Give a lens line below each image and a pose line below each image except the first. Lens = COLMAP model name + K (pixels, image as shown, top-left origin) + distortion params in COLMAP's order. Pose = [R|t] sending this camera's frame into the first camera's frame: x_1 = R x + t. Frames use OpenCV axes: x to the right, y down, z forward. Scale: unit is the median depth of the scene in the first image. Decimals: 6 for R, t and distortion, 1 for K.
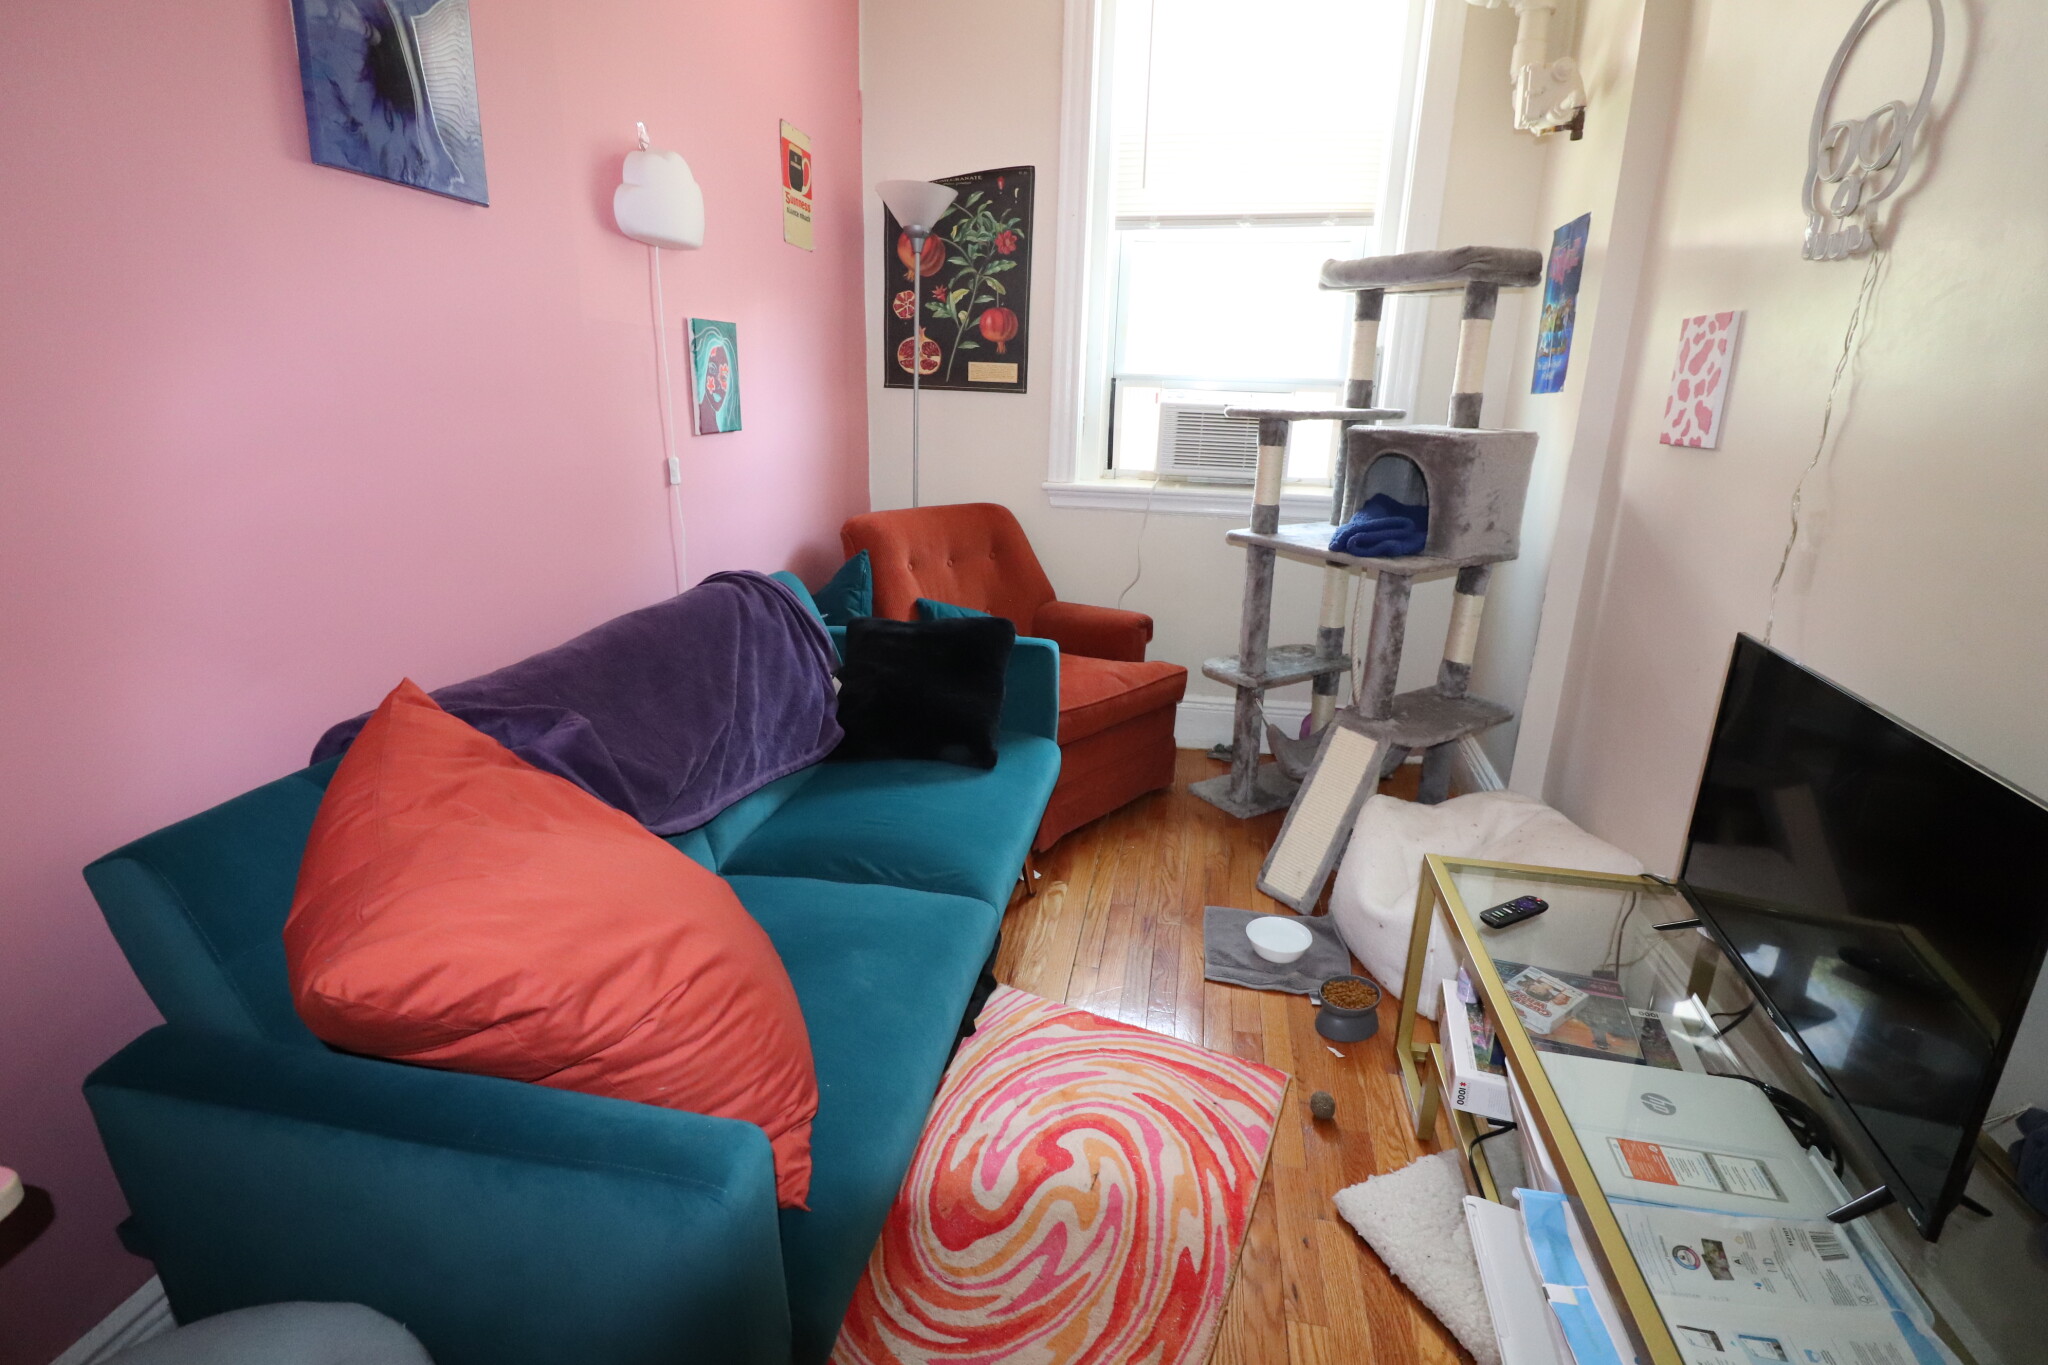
lens RADIAL K [[968.8, 0, 1031.5], [0, 968.8, 678.0], [0, 0, 1]] dist [-0.003478, -0.008427]
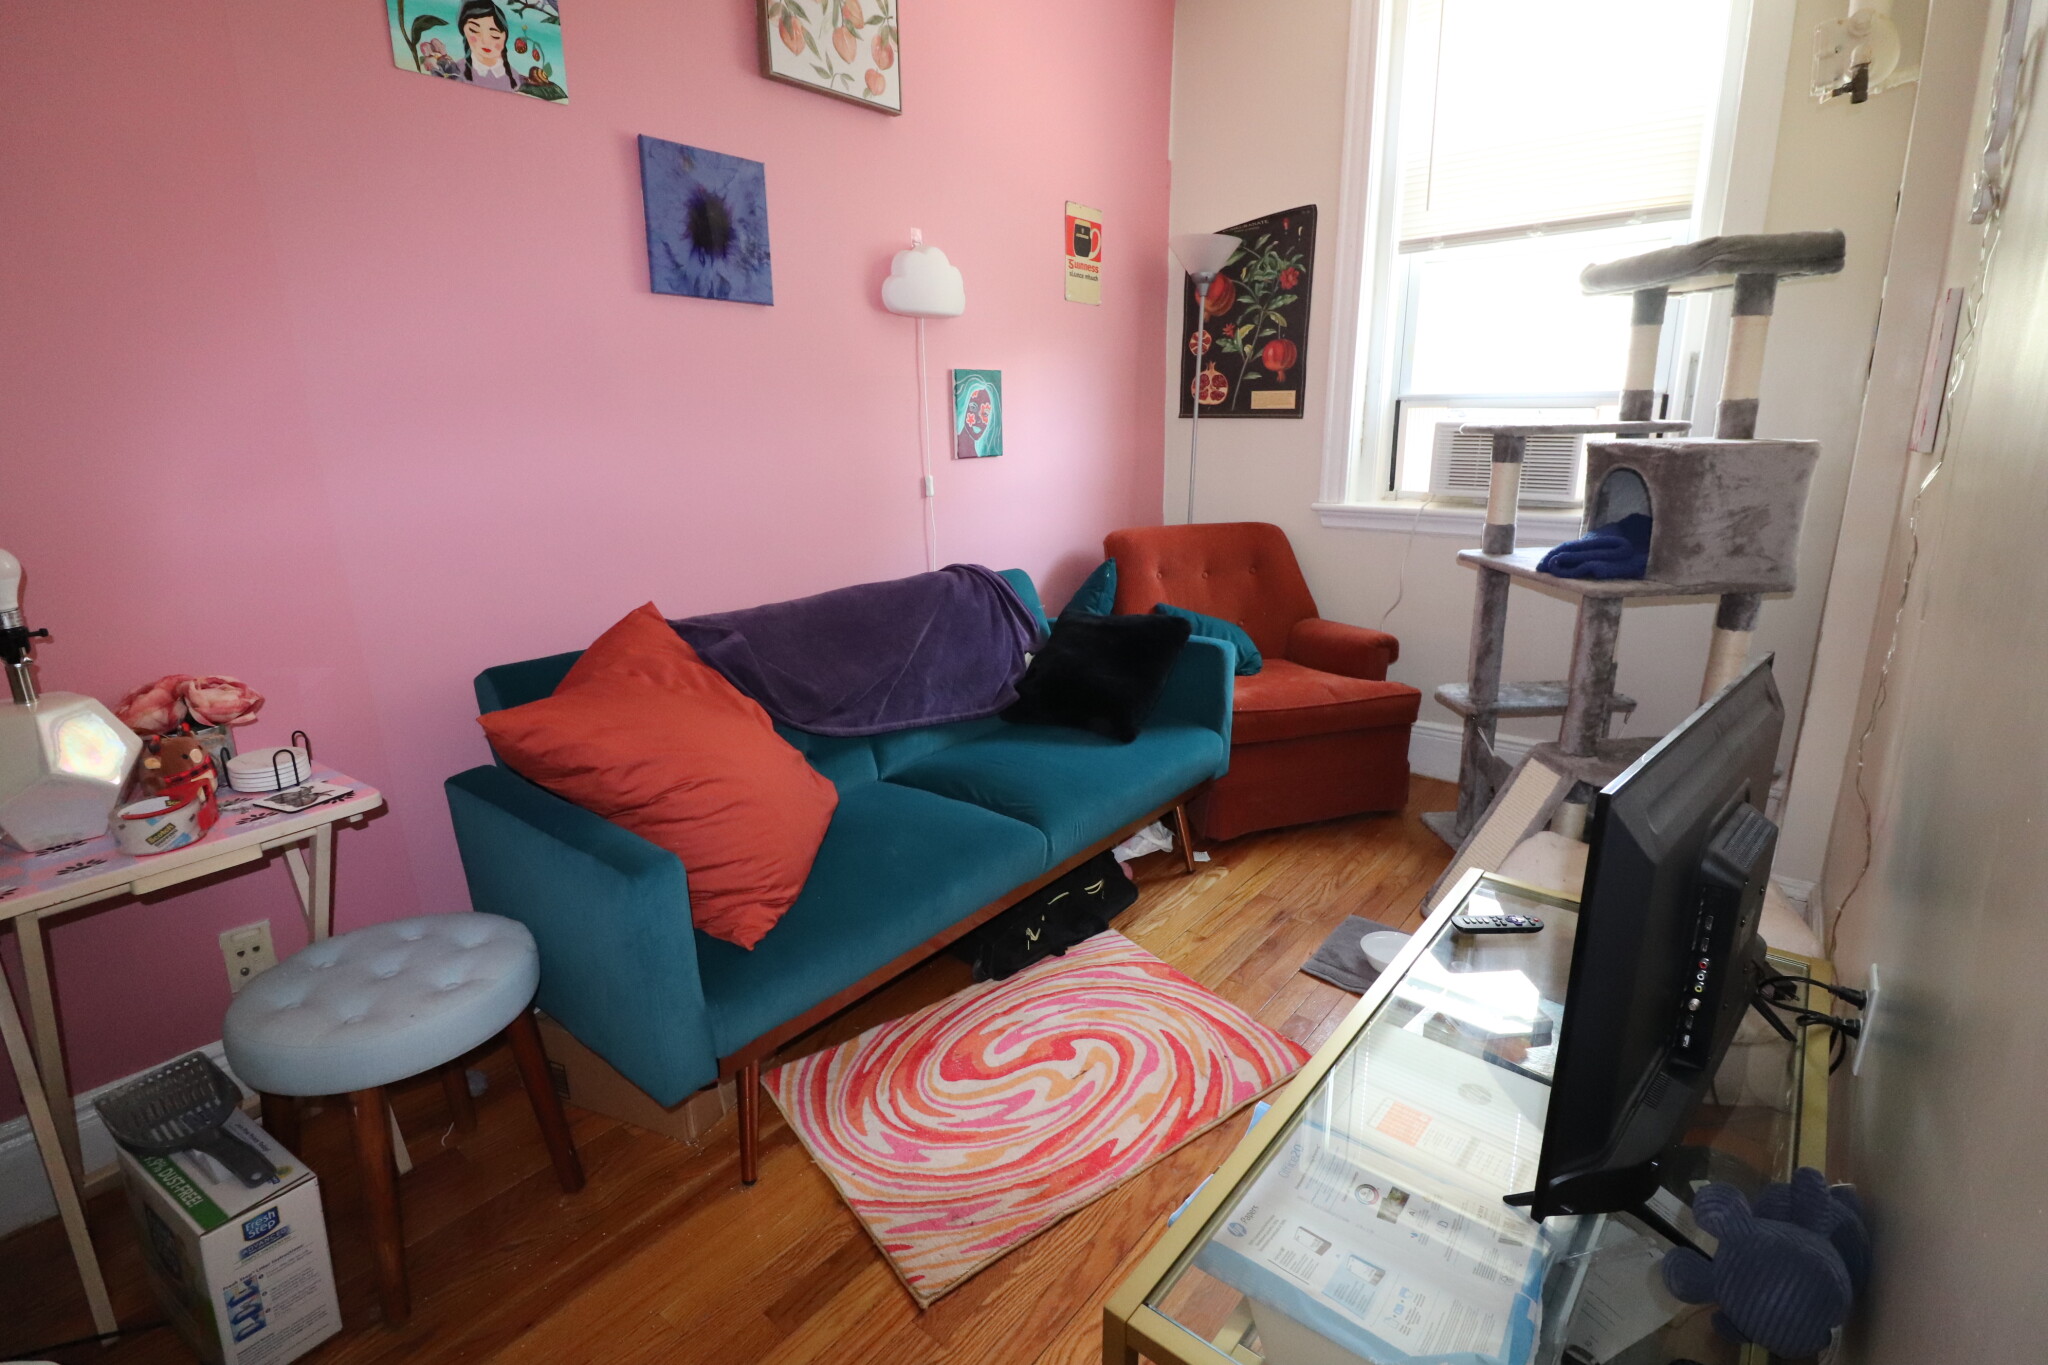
lens RADIAL K [[968.8, 0, 1014.1], [0, 968.8, 682.4], [0, 0, 1]] dist [-0.003478, -0.008427]
pose [[0.870972, 0.094674, -0.482125, 0.330945], [-0.109893, 0.993938, -0.003349, 0.035679], [0.478885, 0.055899, 0.876096, -0.065211]]
